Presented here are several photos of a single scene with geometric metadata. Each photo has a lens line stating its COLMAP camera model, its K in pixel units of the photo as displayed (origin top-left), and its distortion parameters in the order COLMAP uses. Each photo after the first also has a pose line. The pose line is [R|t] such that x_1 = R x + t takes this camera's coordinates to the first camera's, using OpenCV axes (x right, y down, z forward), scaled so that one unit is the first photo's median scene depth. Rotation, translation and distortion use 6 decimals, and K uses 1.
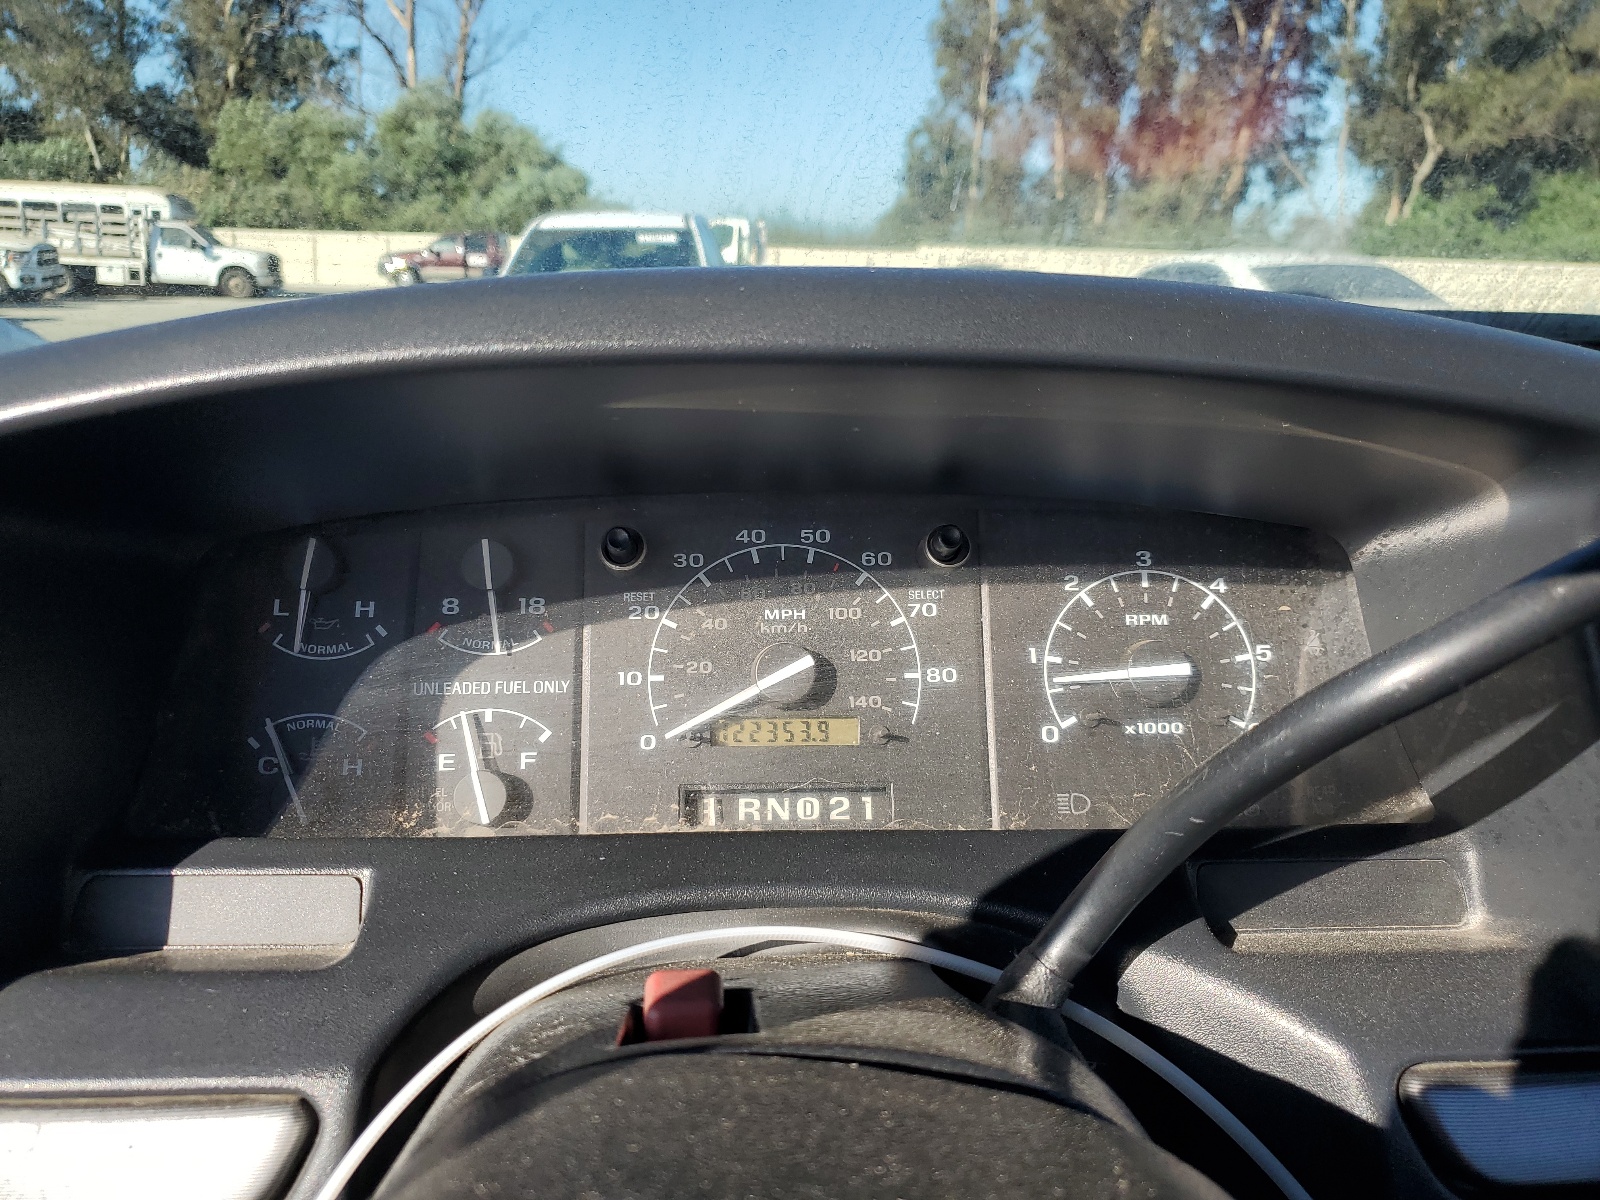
lens RADIAL K [[1417.9, 0, 802.7], [0, 1417.9, 592.1], [0, 0, 1]] dist [-0.000922, 0.022301]
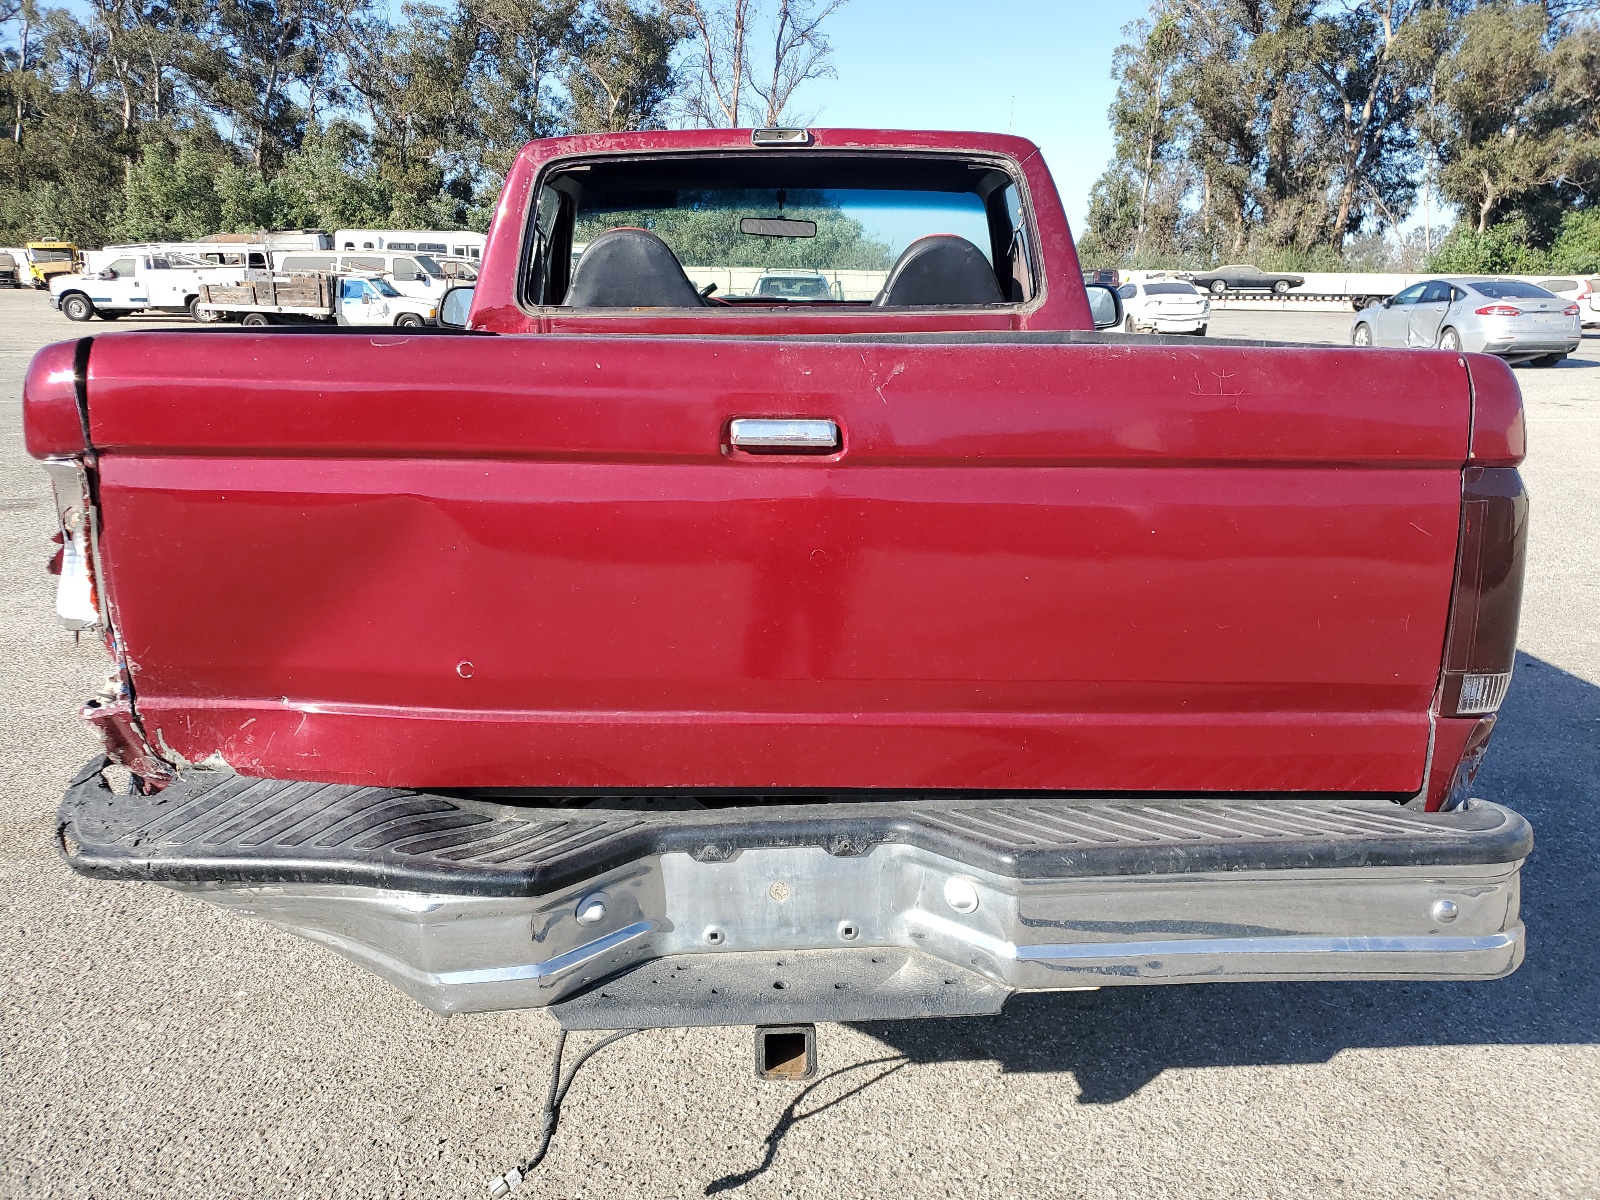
lens RADIAL K [[1417.9, 0, 828.8], [0, 1417.9, 591.7], [0, 0, 1]] dist [-0.000922, 0.022301]
pose [[0.991987, 0.014978, -0.125447, -0.000145], [-0.016556, 0.999796, -0.011540, 0.084007], [0.125249, 0.013524, 0.992033, -0.371910]]
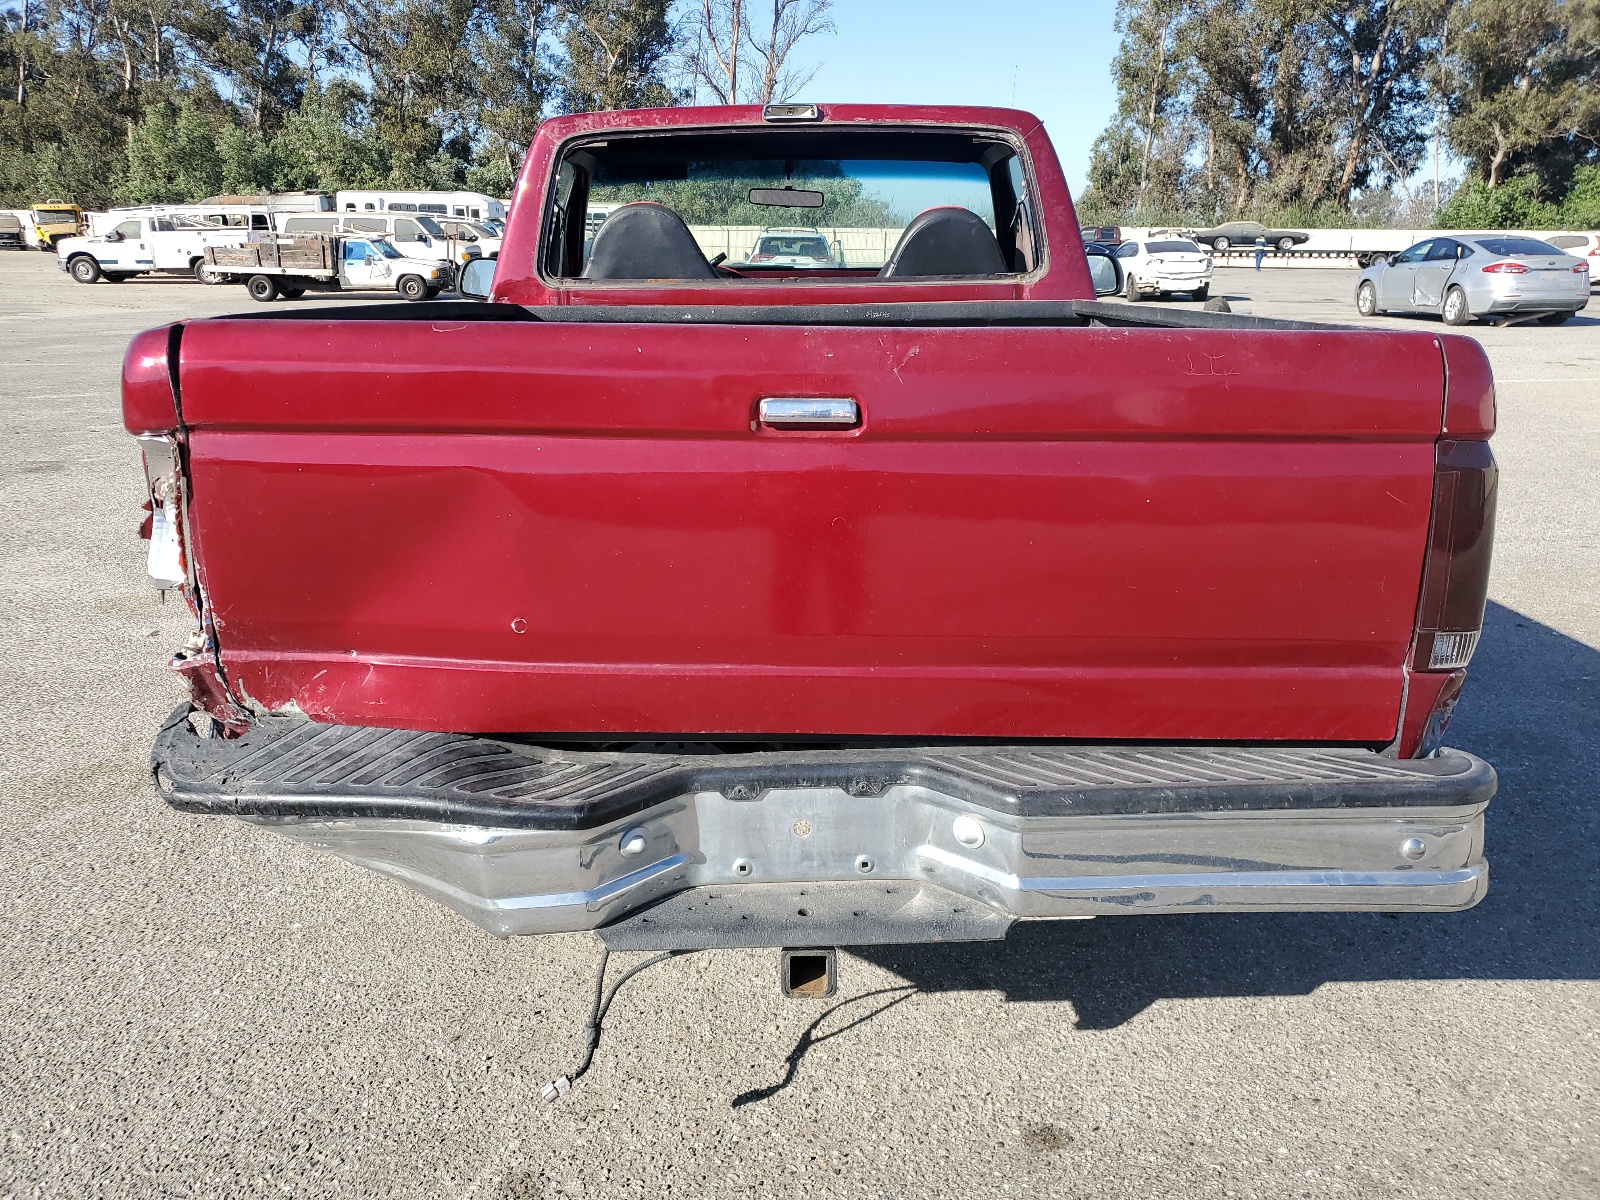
lens RADIAL K [[1417.9, 0, 791.3], [0, 1417.9, 588.7], [0, 0, 1]] dist [-0.000922, 0.022301]
pose [[0.988547, 0.019724, -0.149622, -0.000307], [-0.017663, 0.999730, 0.015089, 0.083959], [0.149879, -0.012273, 0.988628, -0.374961]]
